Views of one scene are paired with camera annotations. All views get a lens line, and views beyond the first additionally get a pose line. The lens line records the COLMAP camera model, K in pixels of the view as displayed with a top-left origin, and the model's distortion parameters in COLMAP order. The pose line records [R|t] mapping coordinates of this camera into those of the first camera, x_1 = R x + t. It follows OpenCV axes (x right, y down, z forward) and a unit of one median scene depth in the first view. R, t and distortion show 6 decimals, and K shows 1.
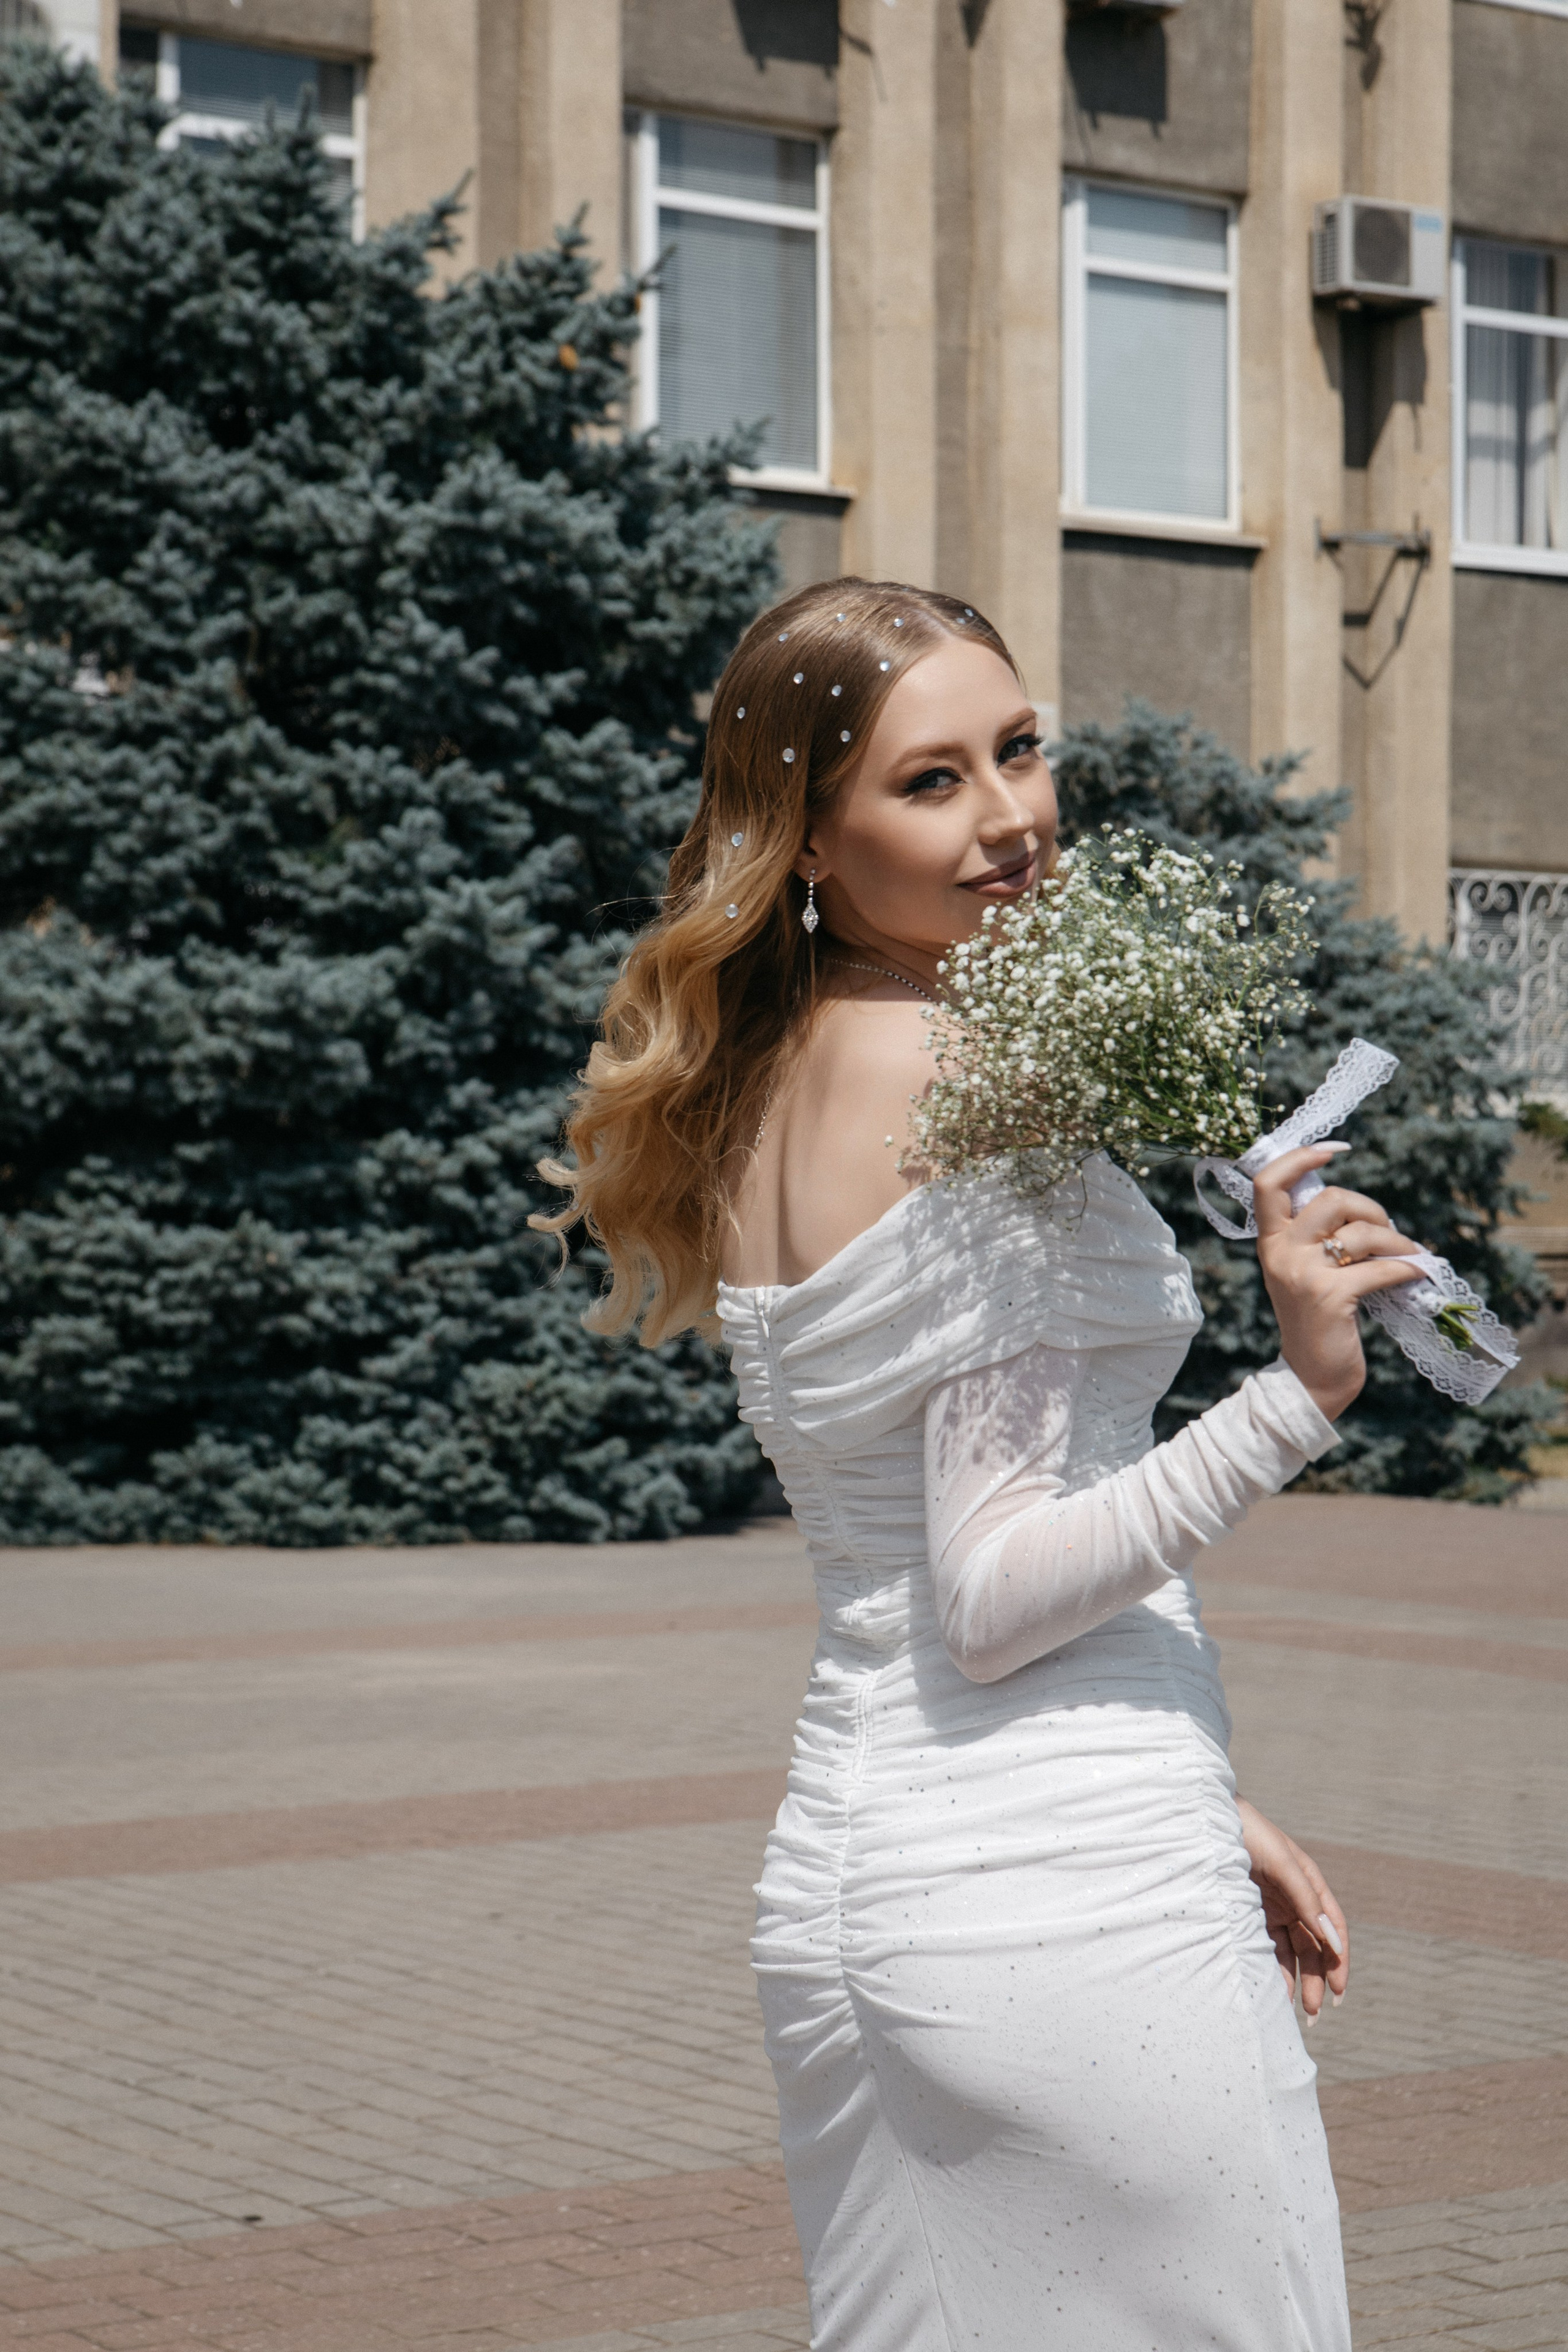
lens RADIAL K [[5043.9, 0, 784.5], [0, 5043.9, 1177.6], [0, 0, 1]] dist [0.009236, 0.000000]
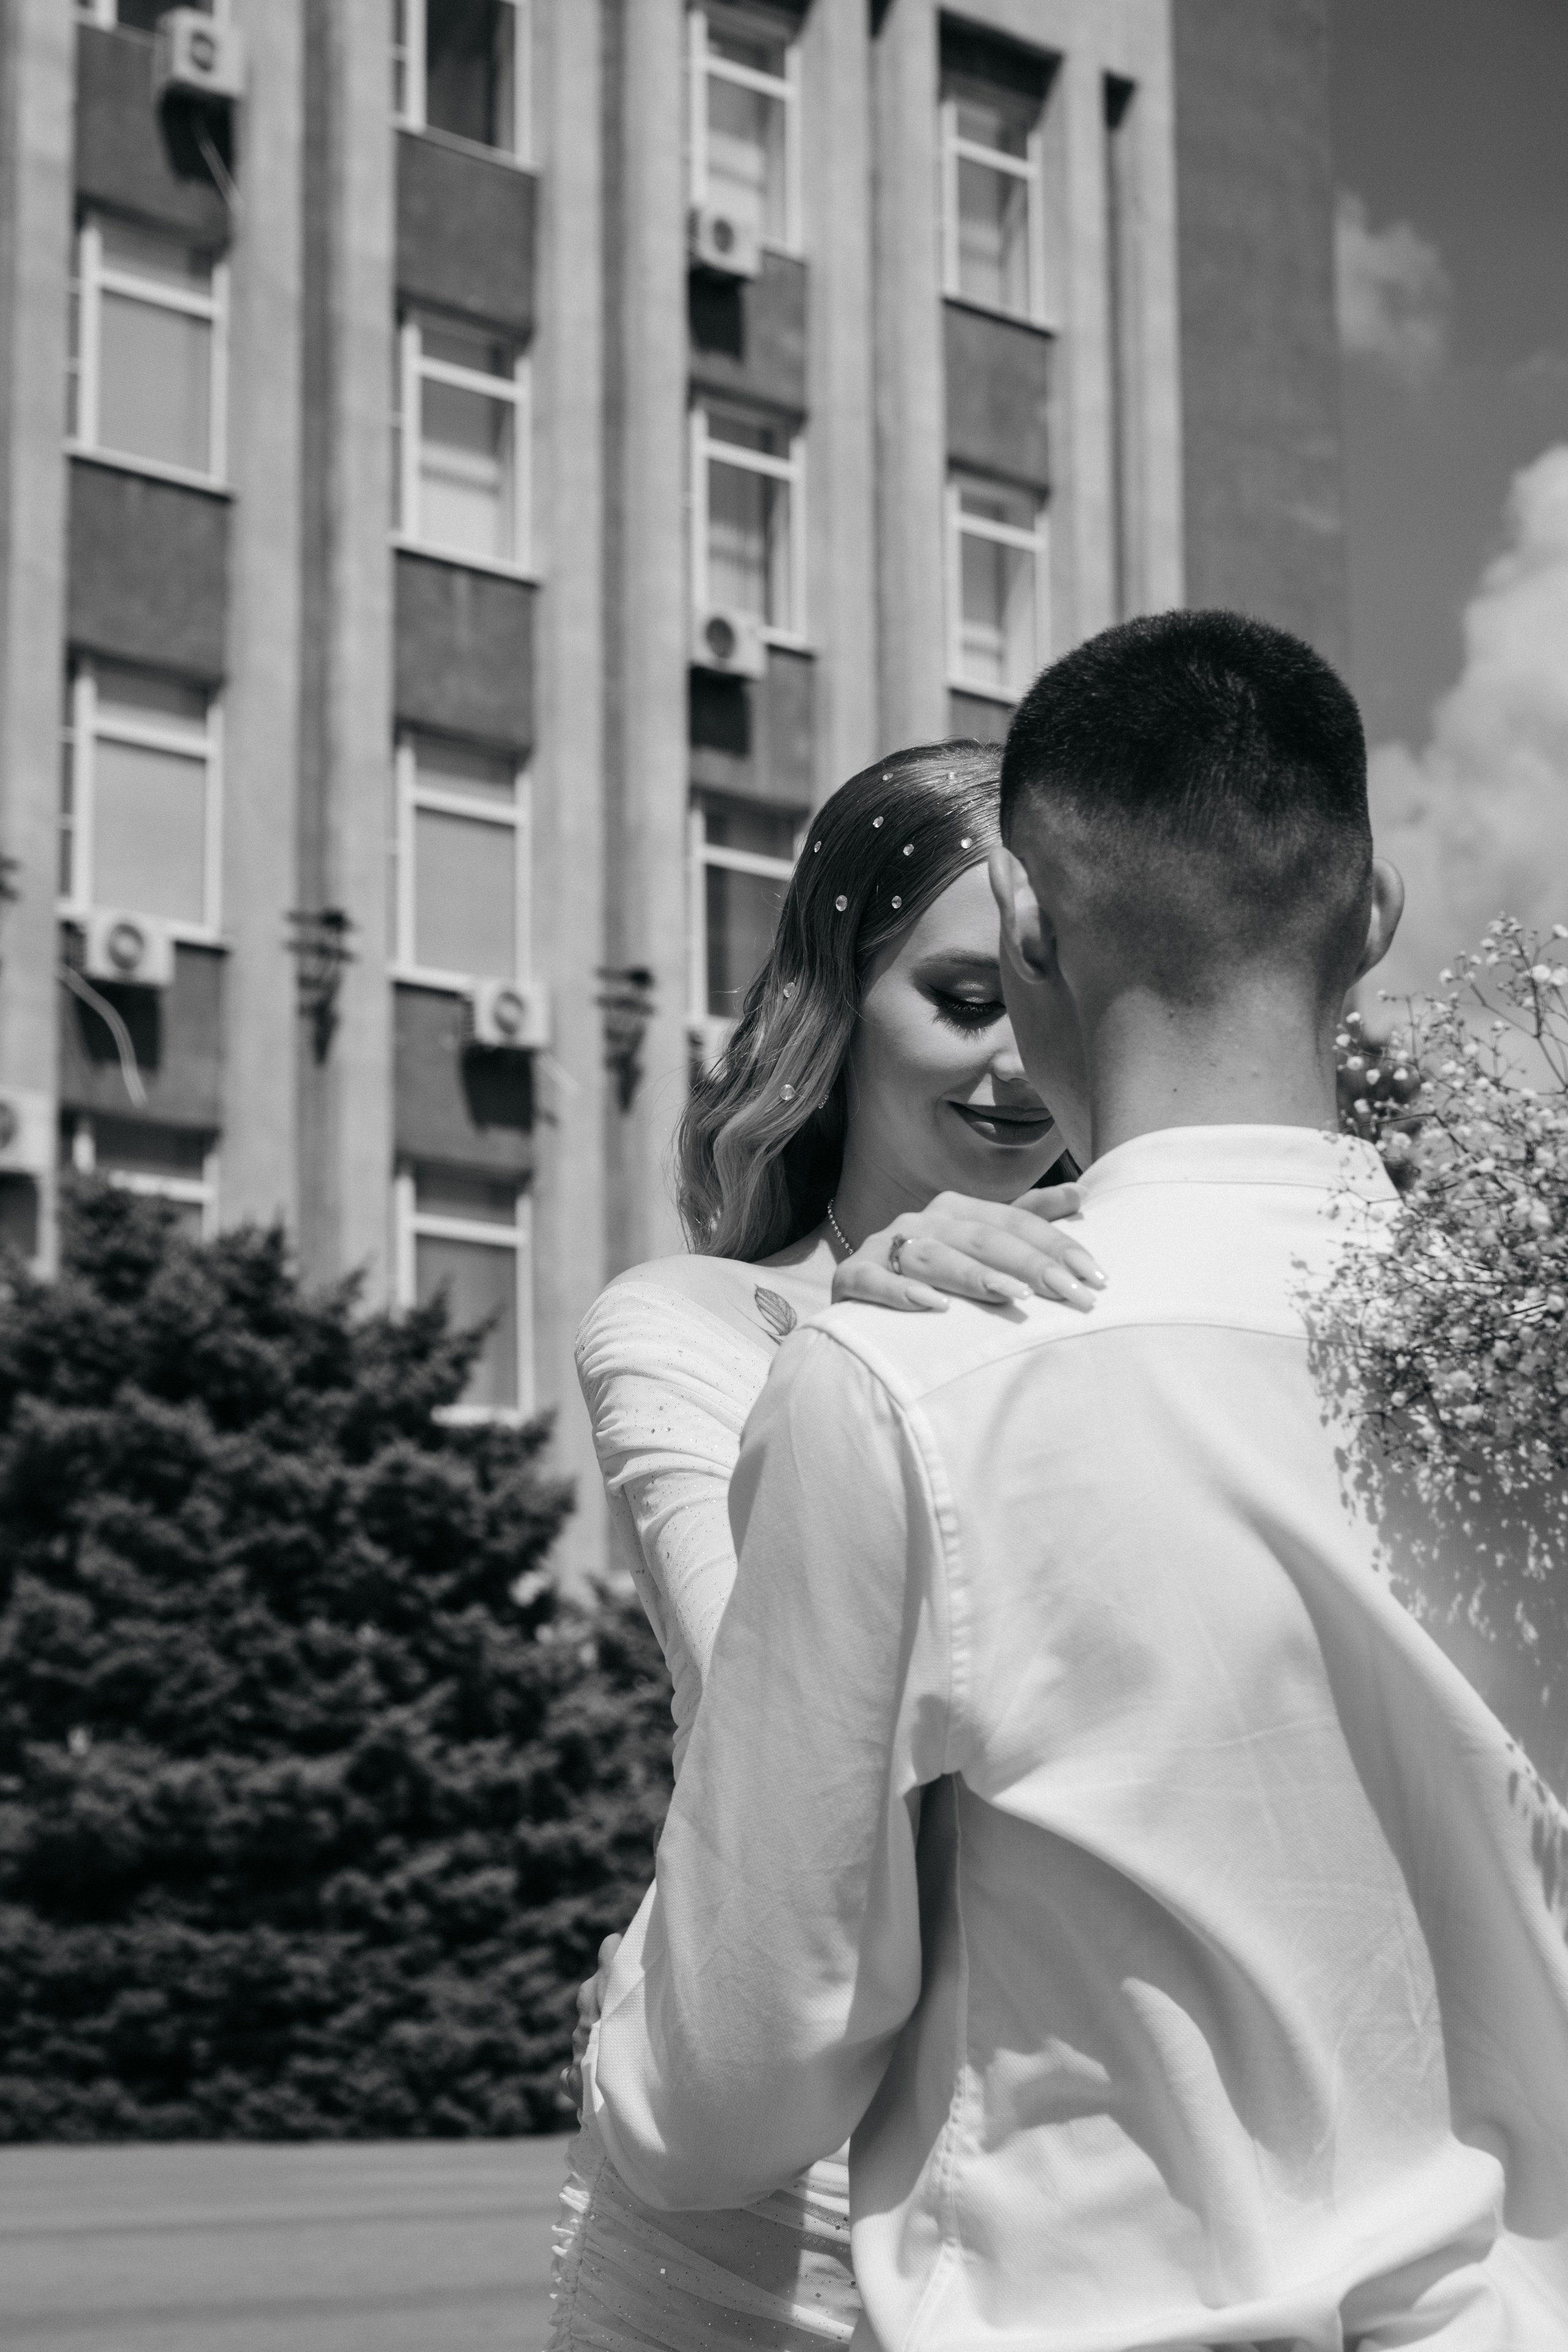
lens RADIAL K [[4732.6, 0, 787.7], [0, 4732.6, 1219.6], [0, 0, 1]] dist [-0.006410, 0.000000]
pose [[0.993383, 0.004184, 0.114772, -0.109902], [0.014312, 0.987036, -0.159857, 0.028082], [-0.113953, 0.160442, 0.980445, -0.478840]]
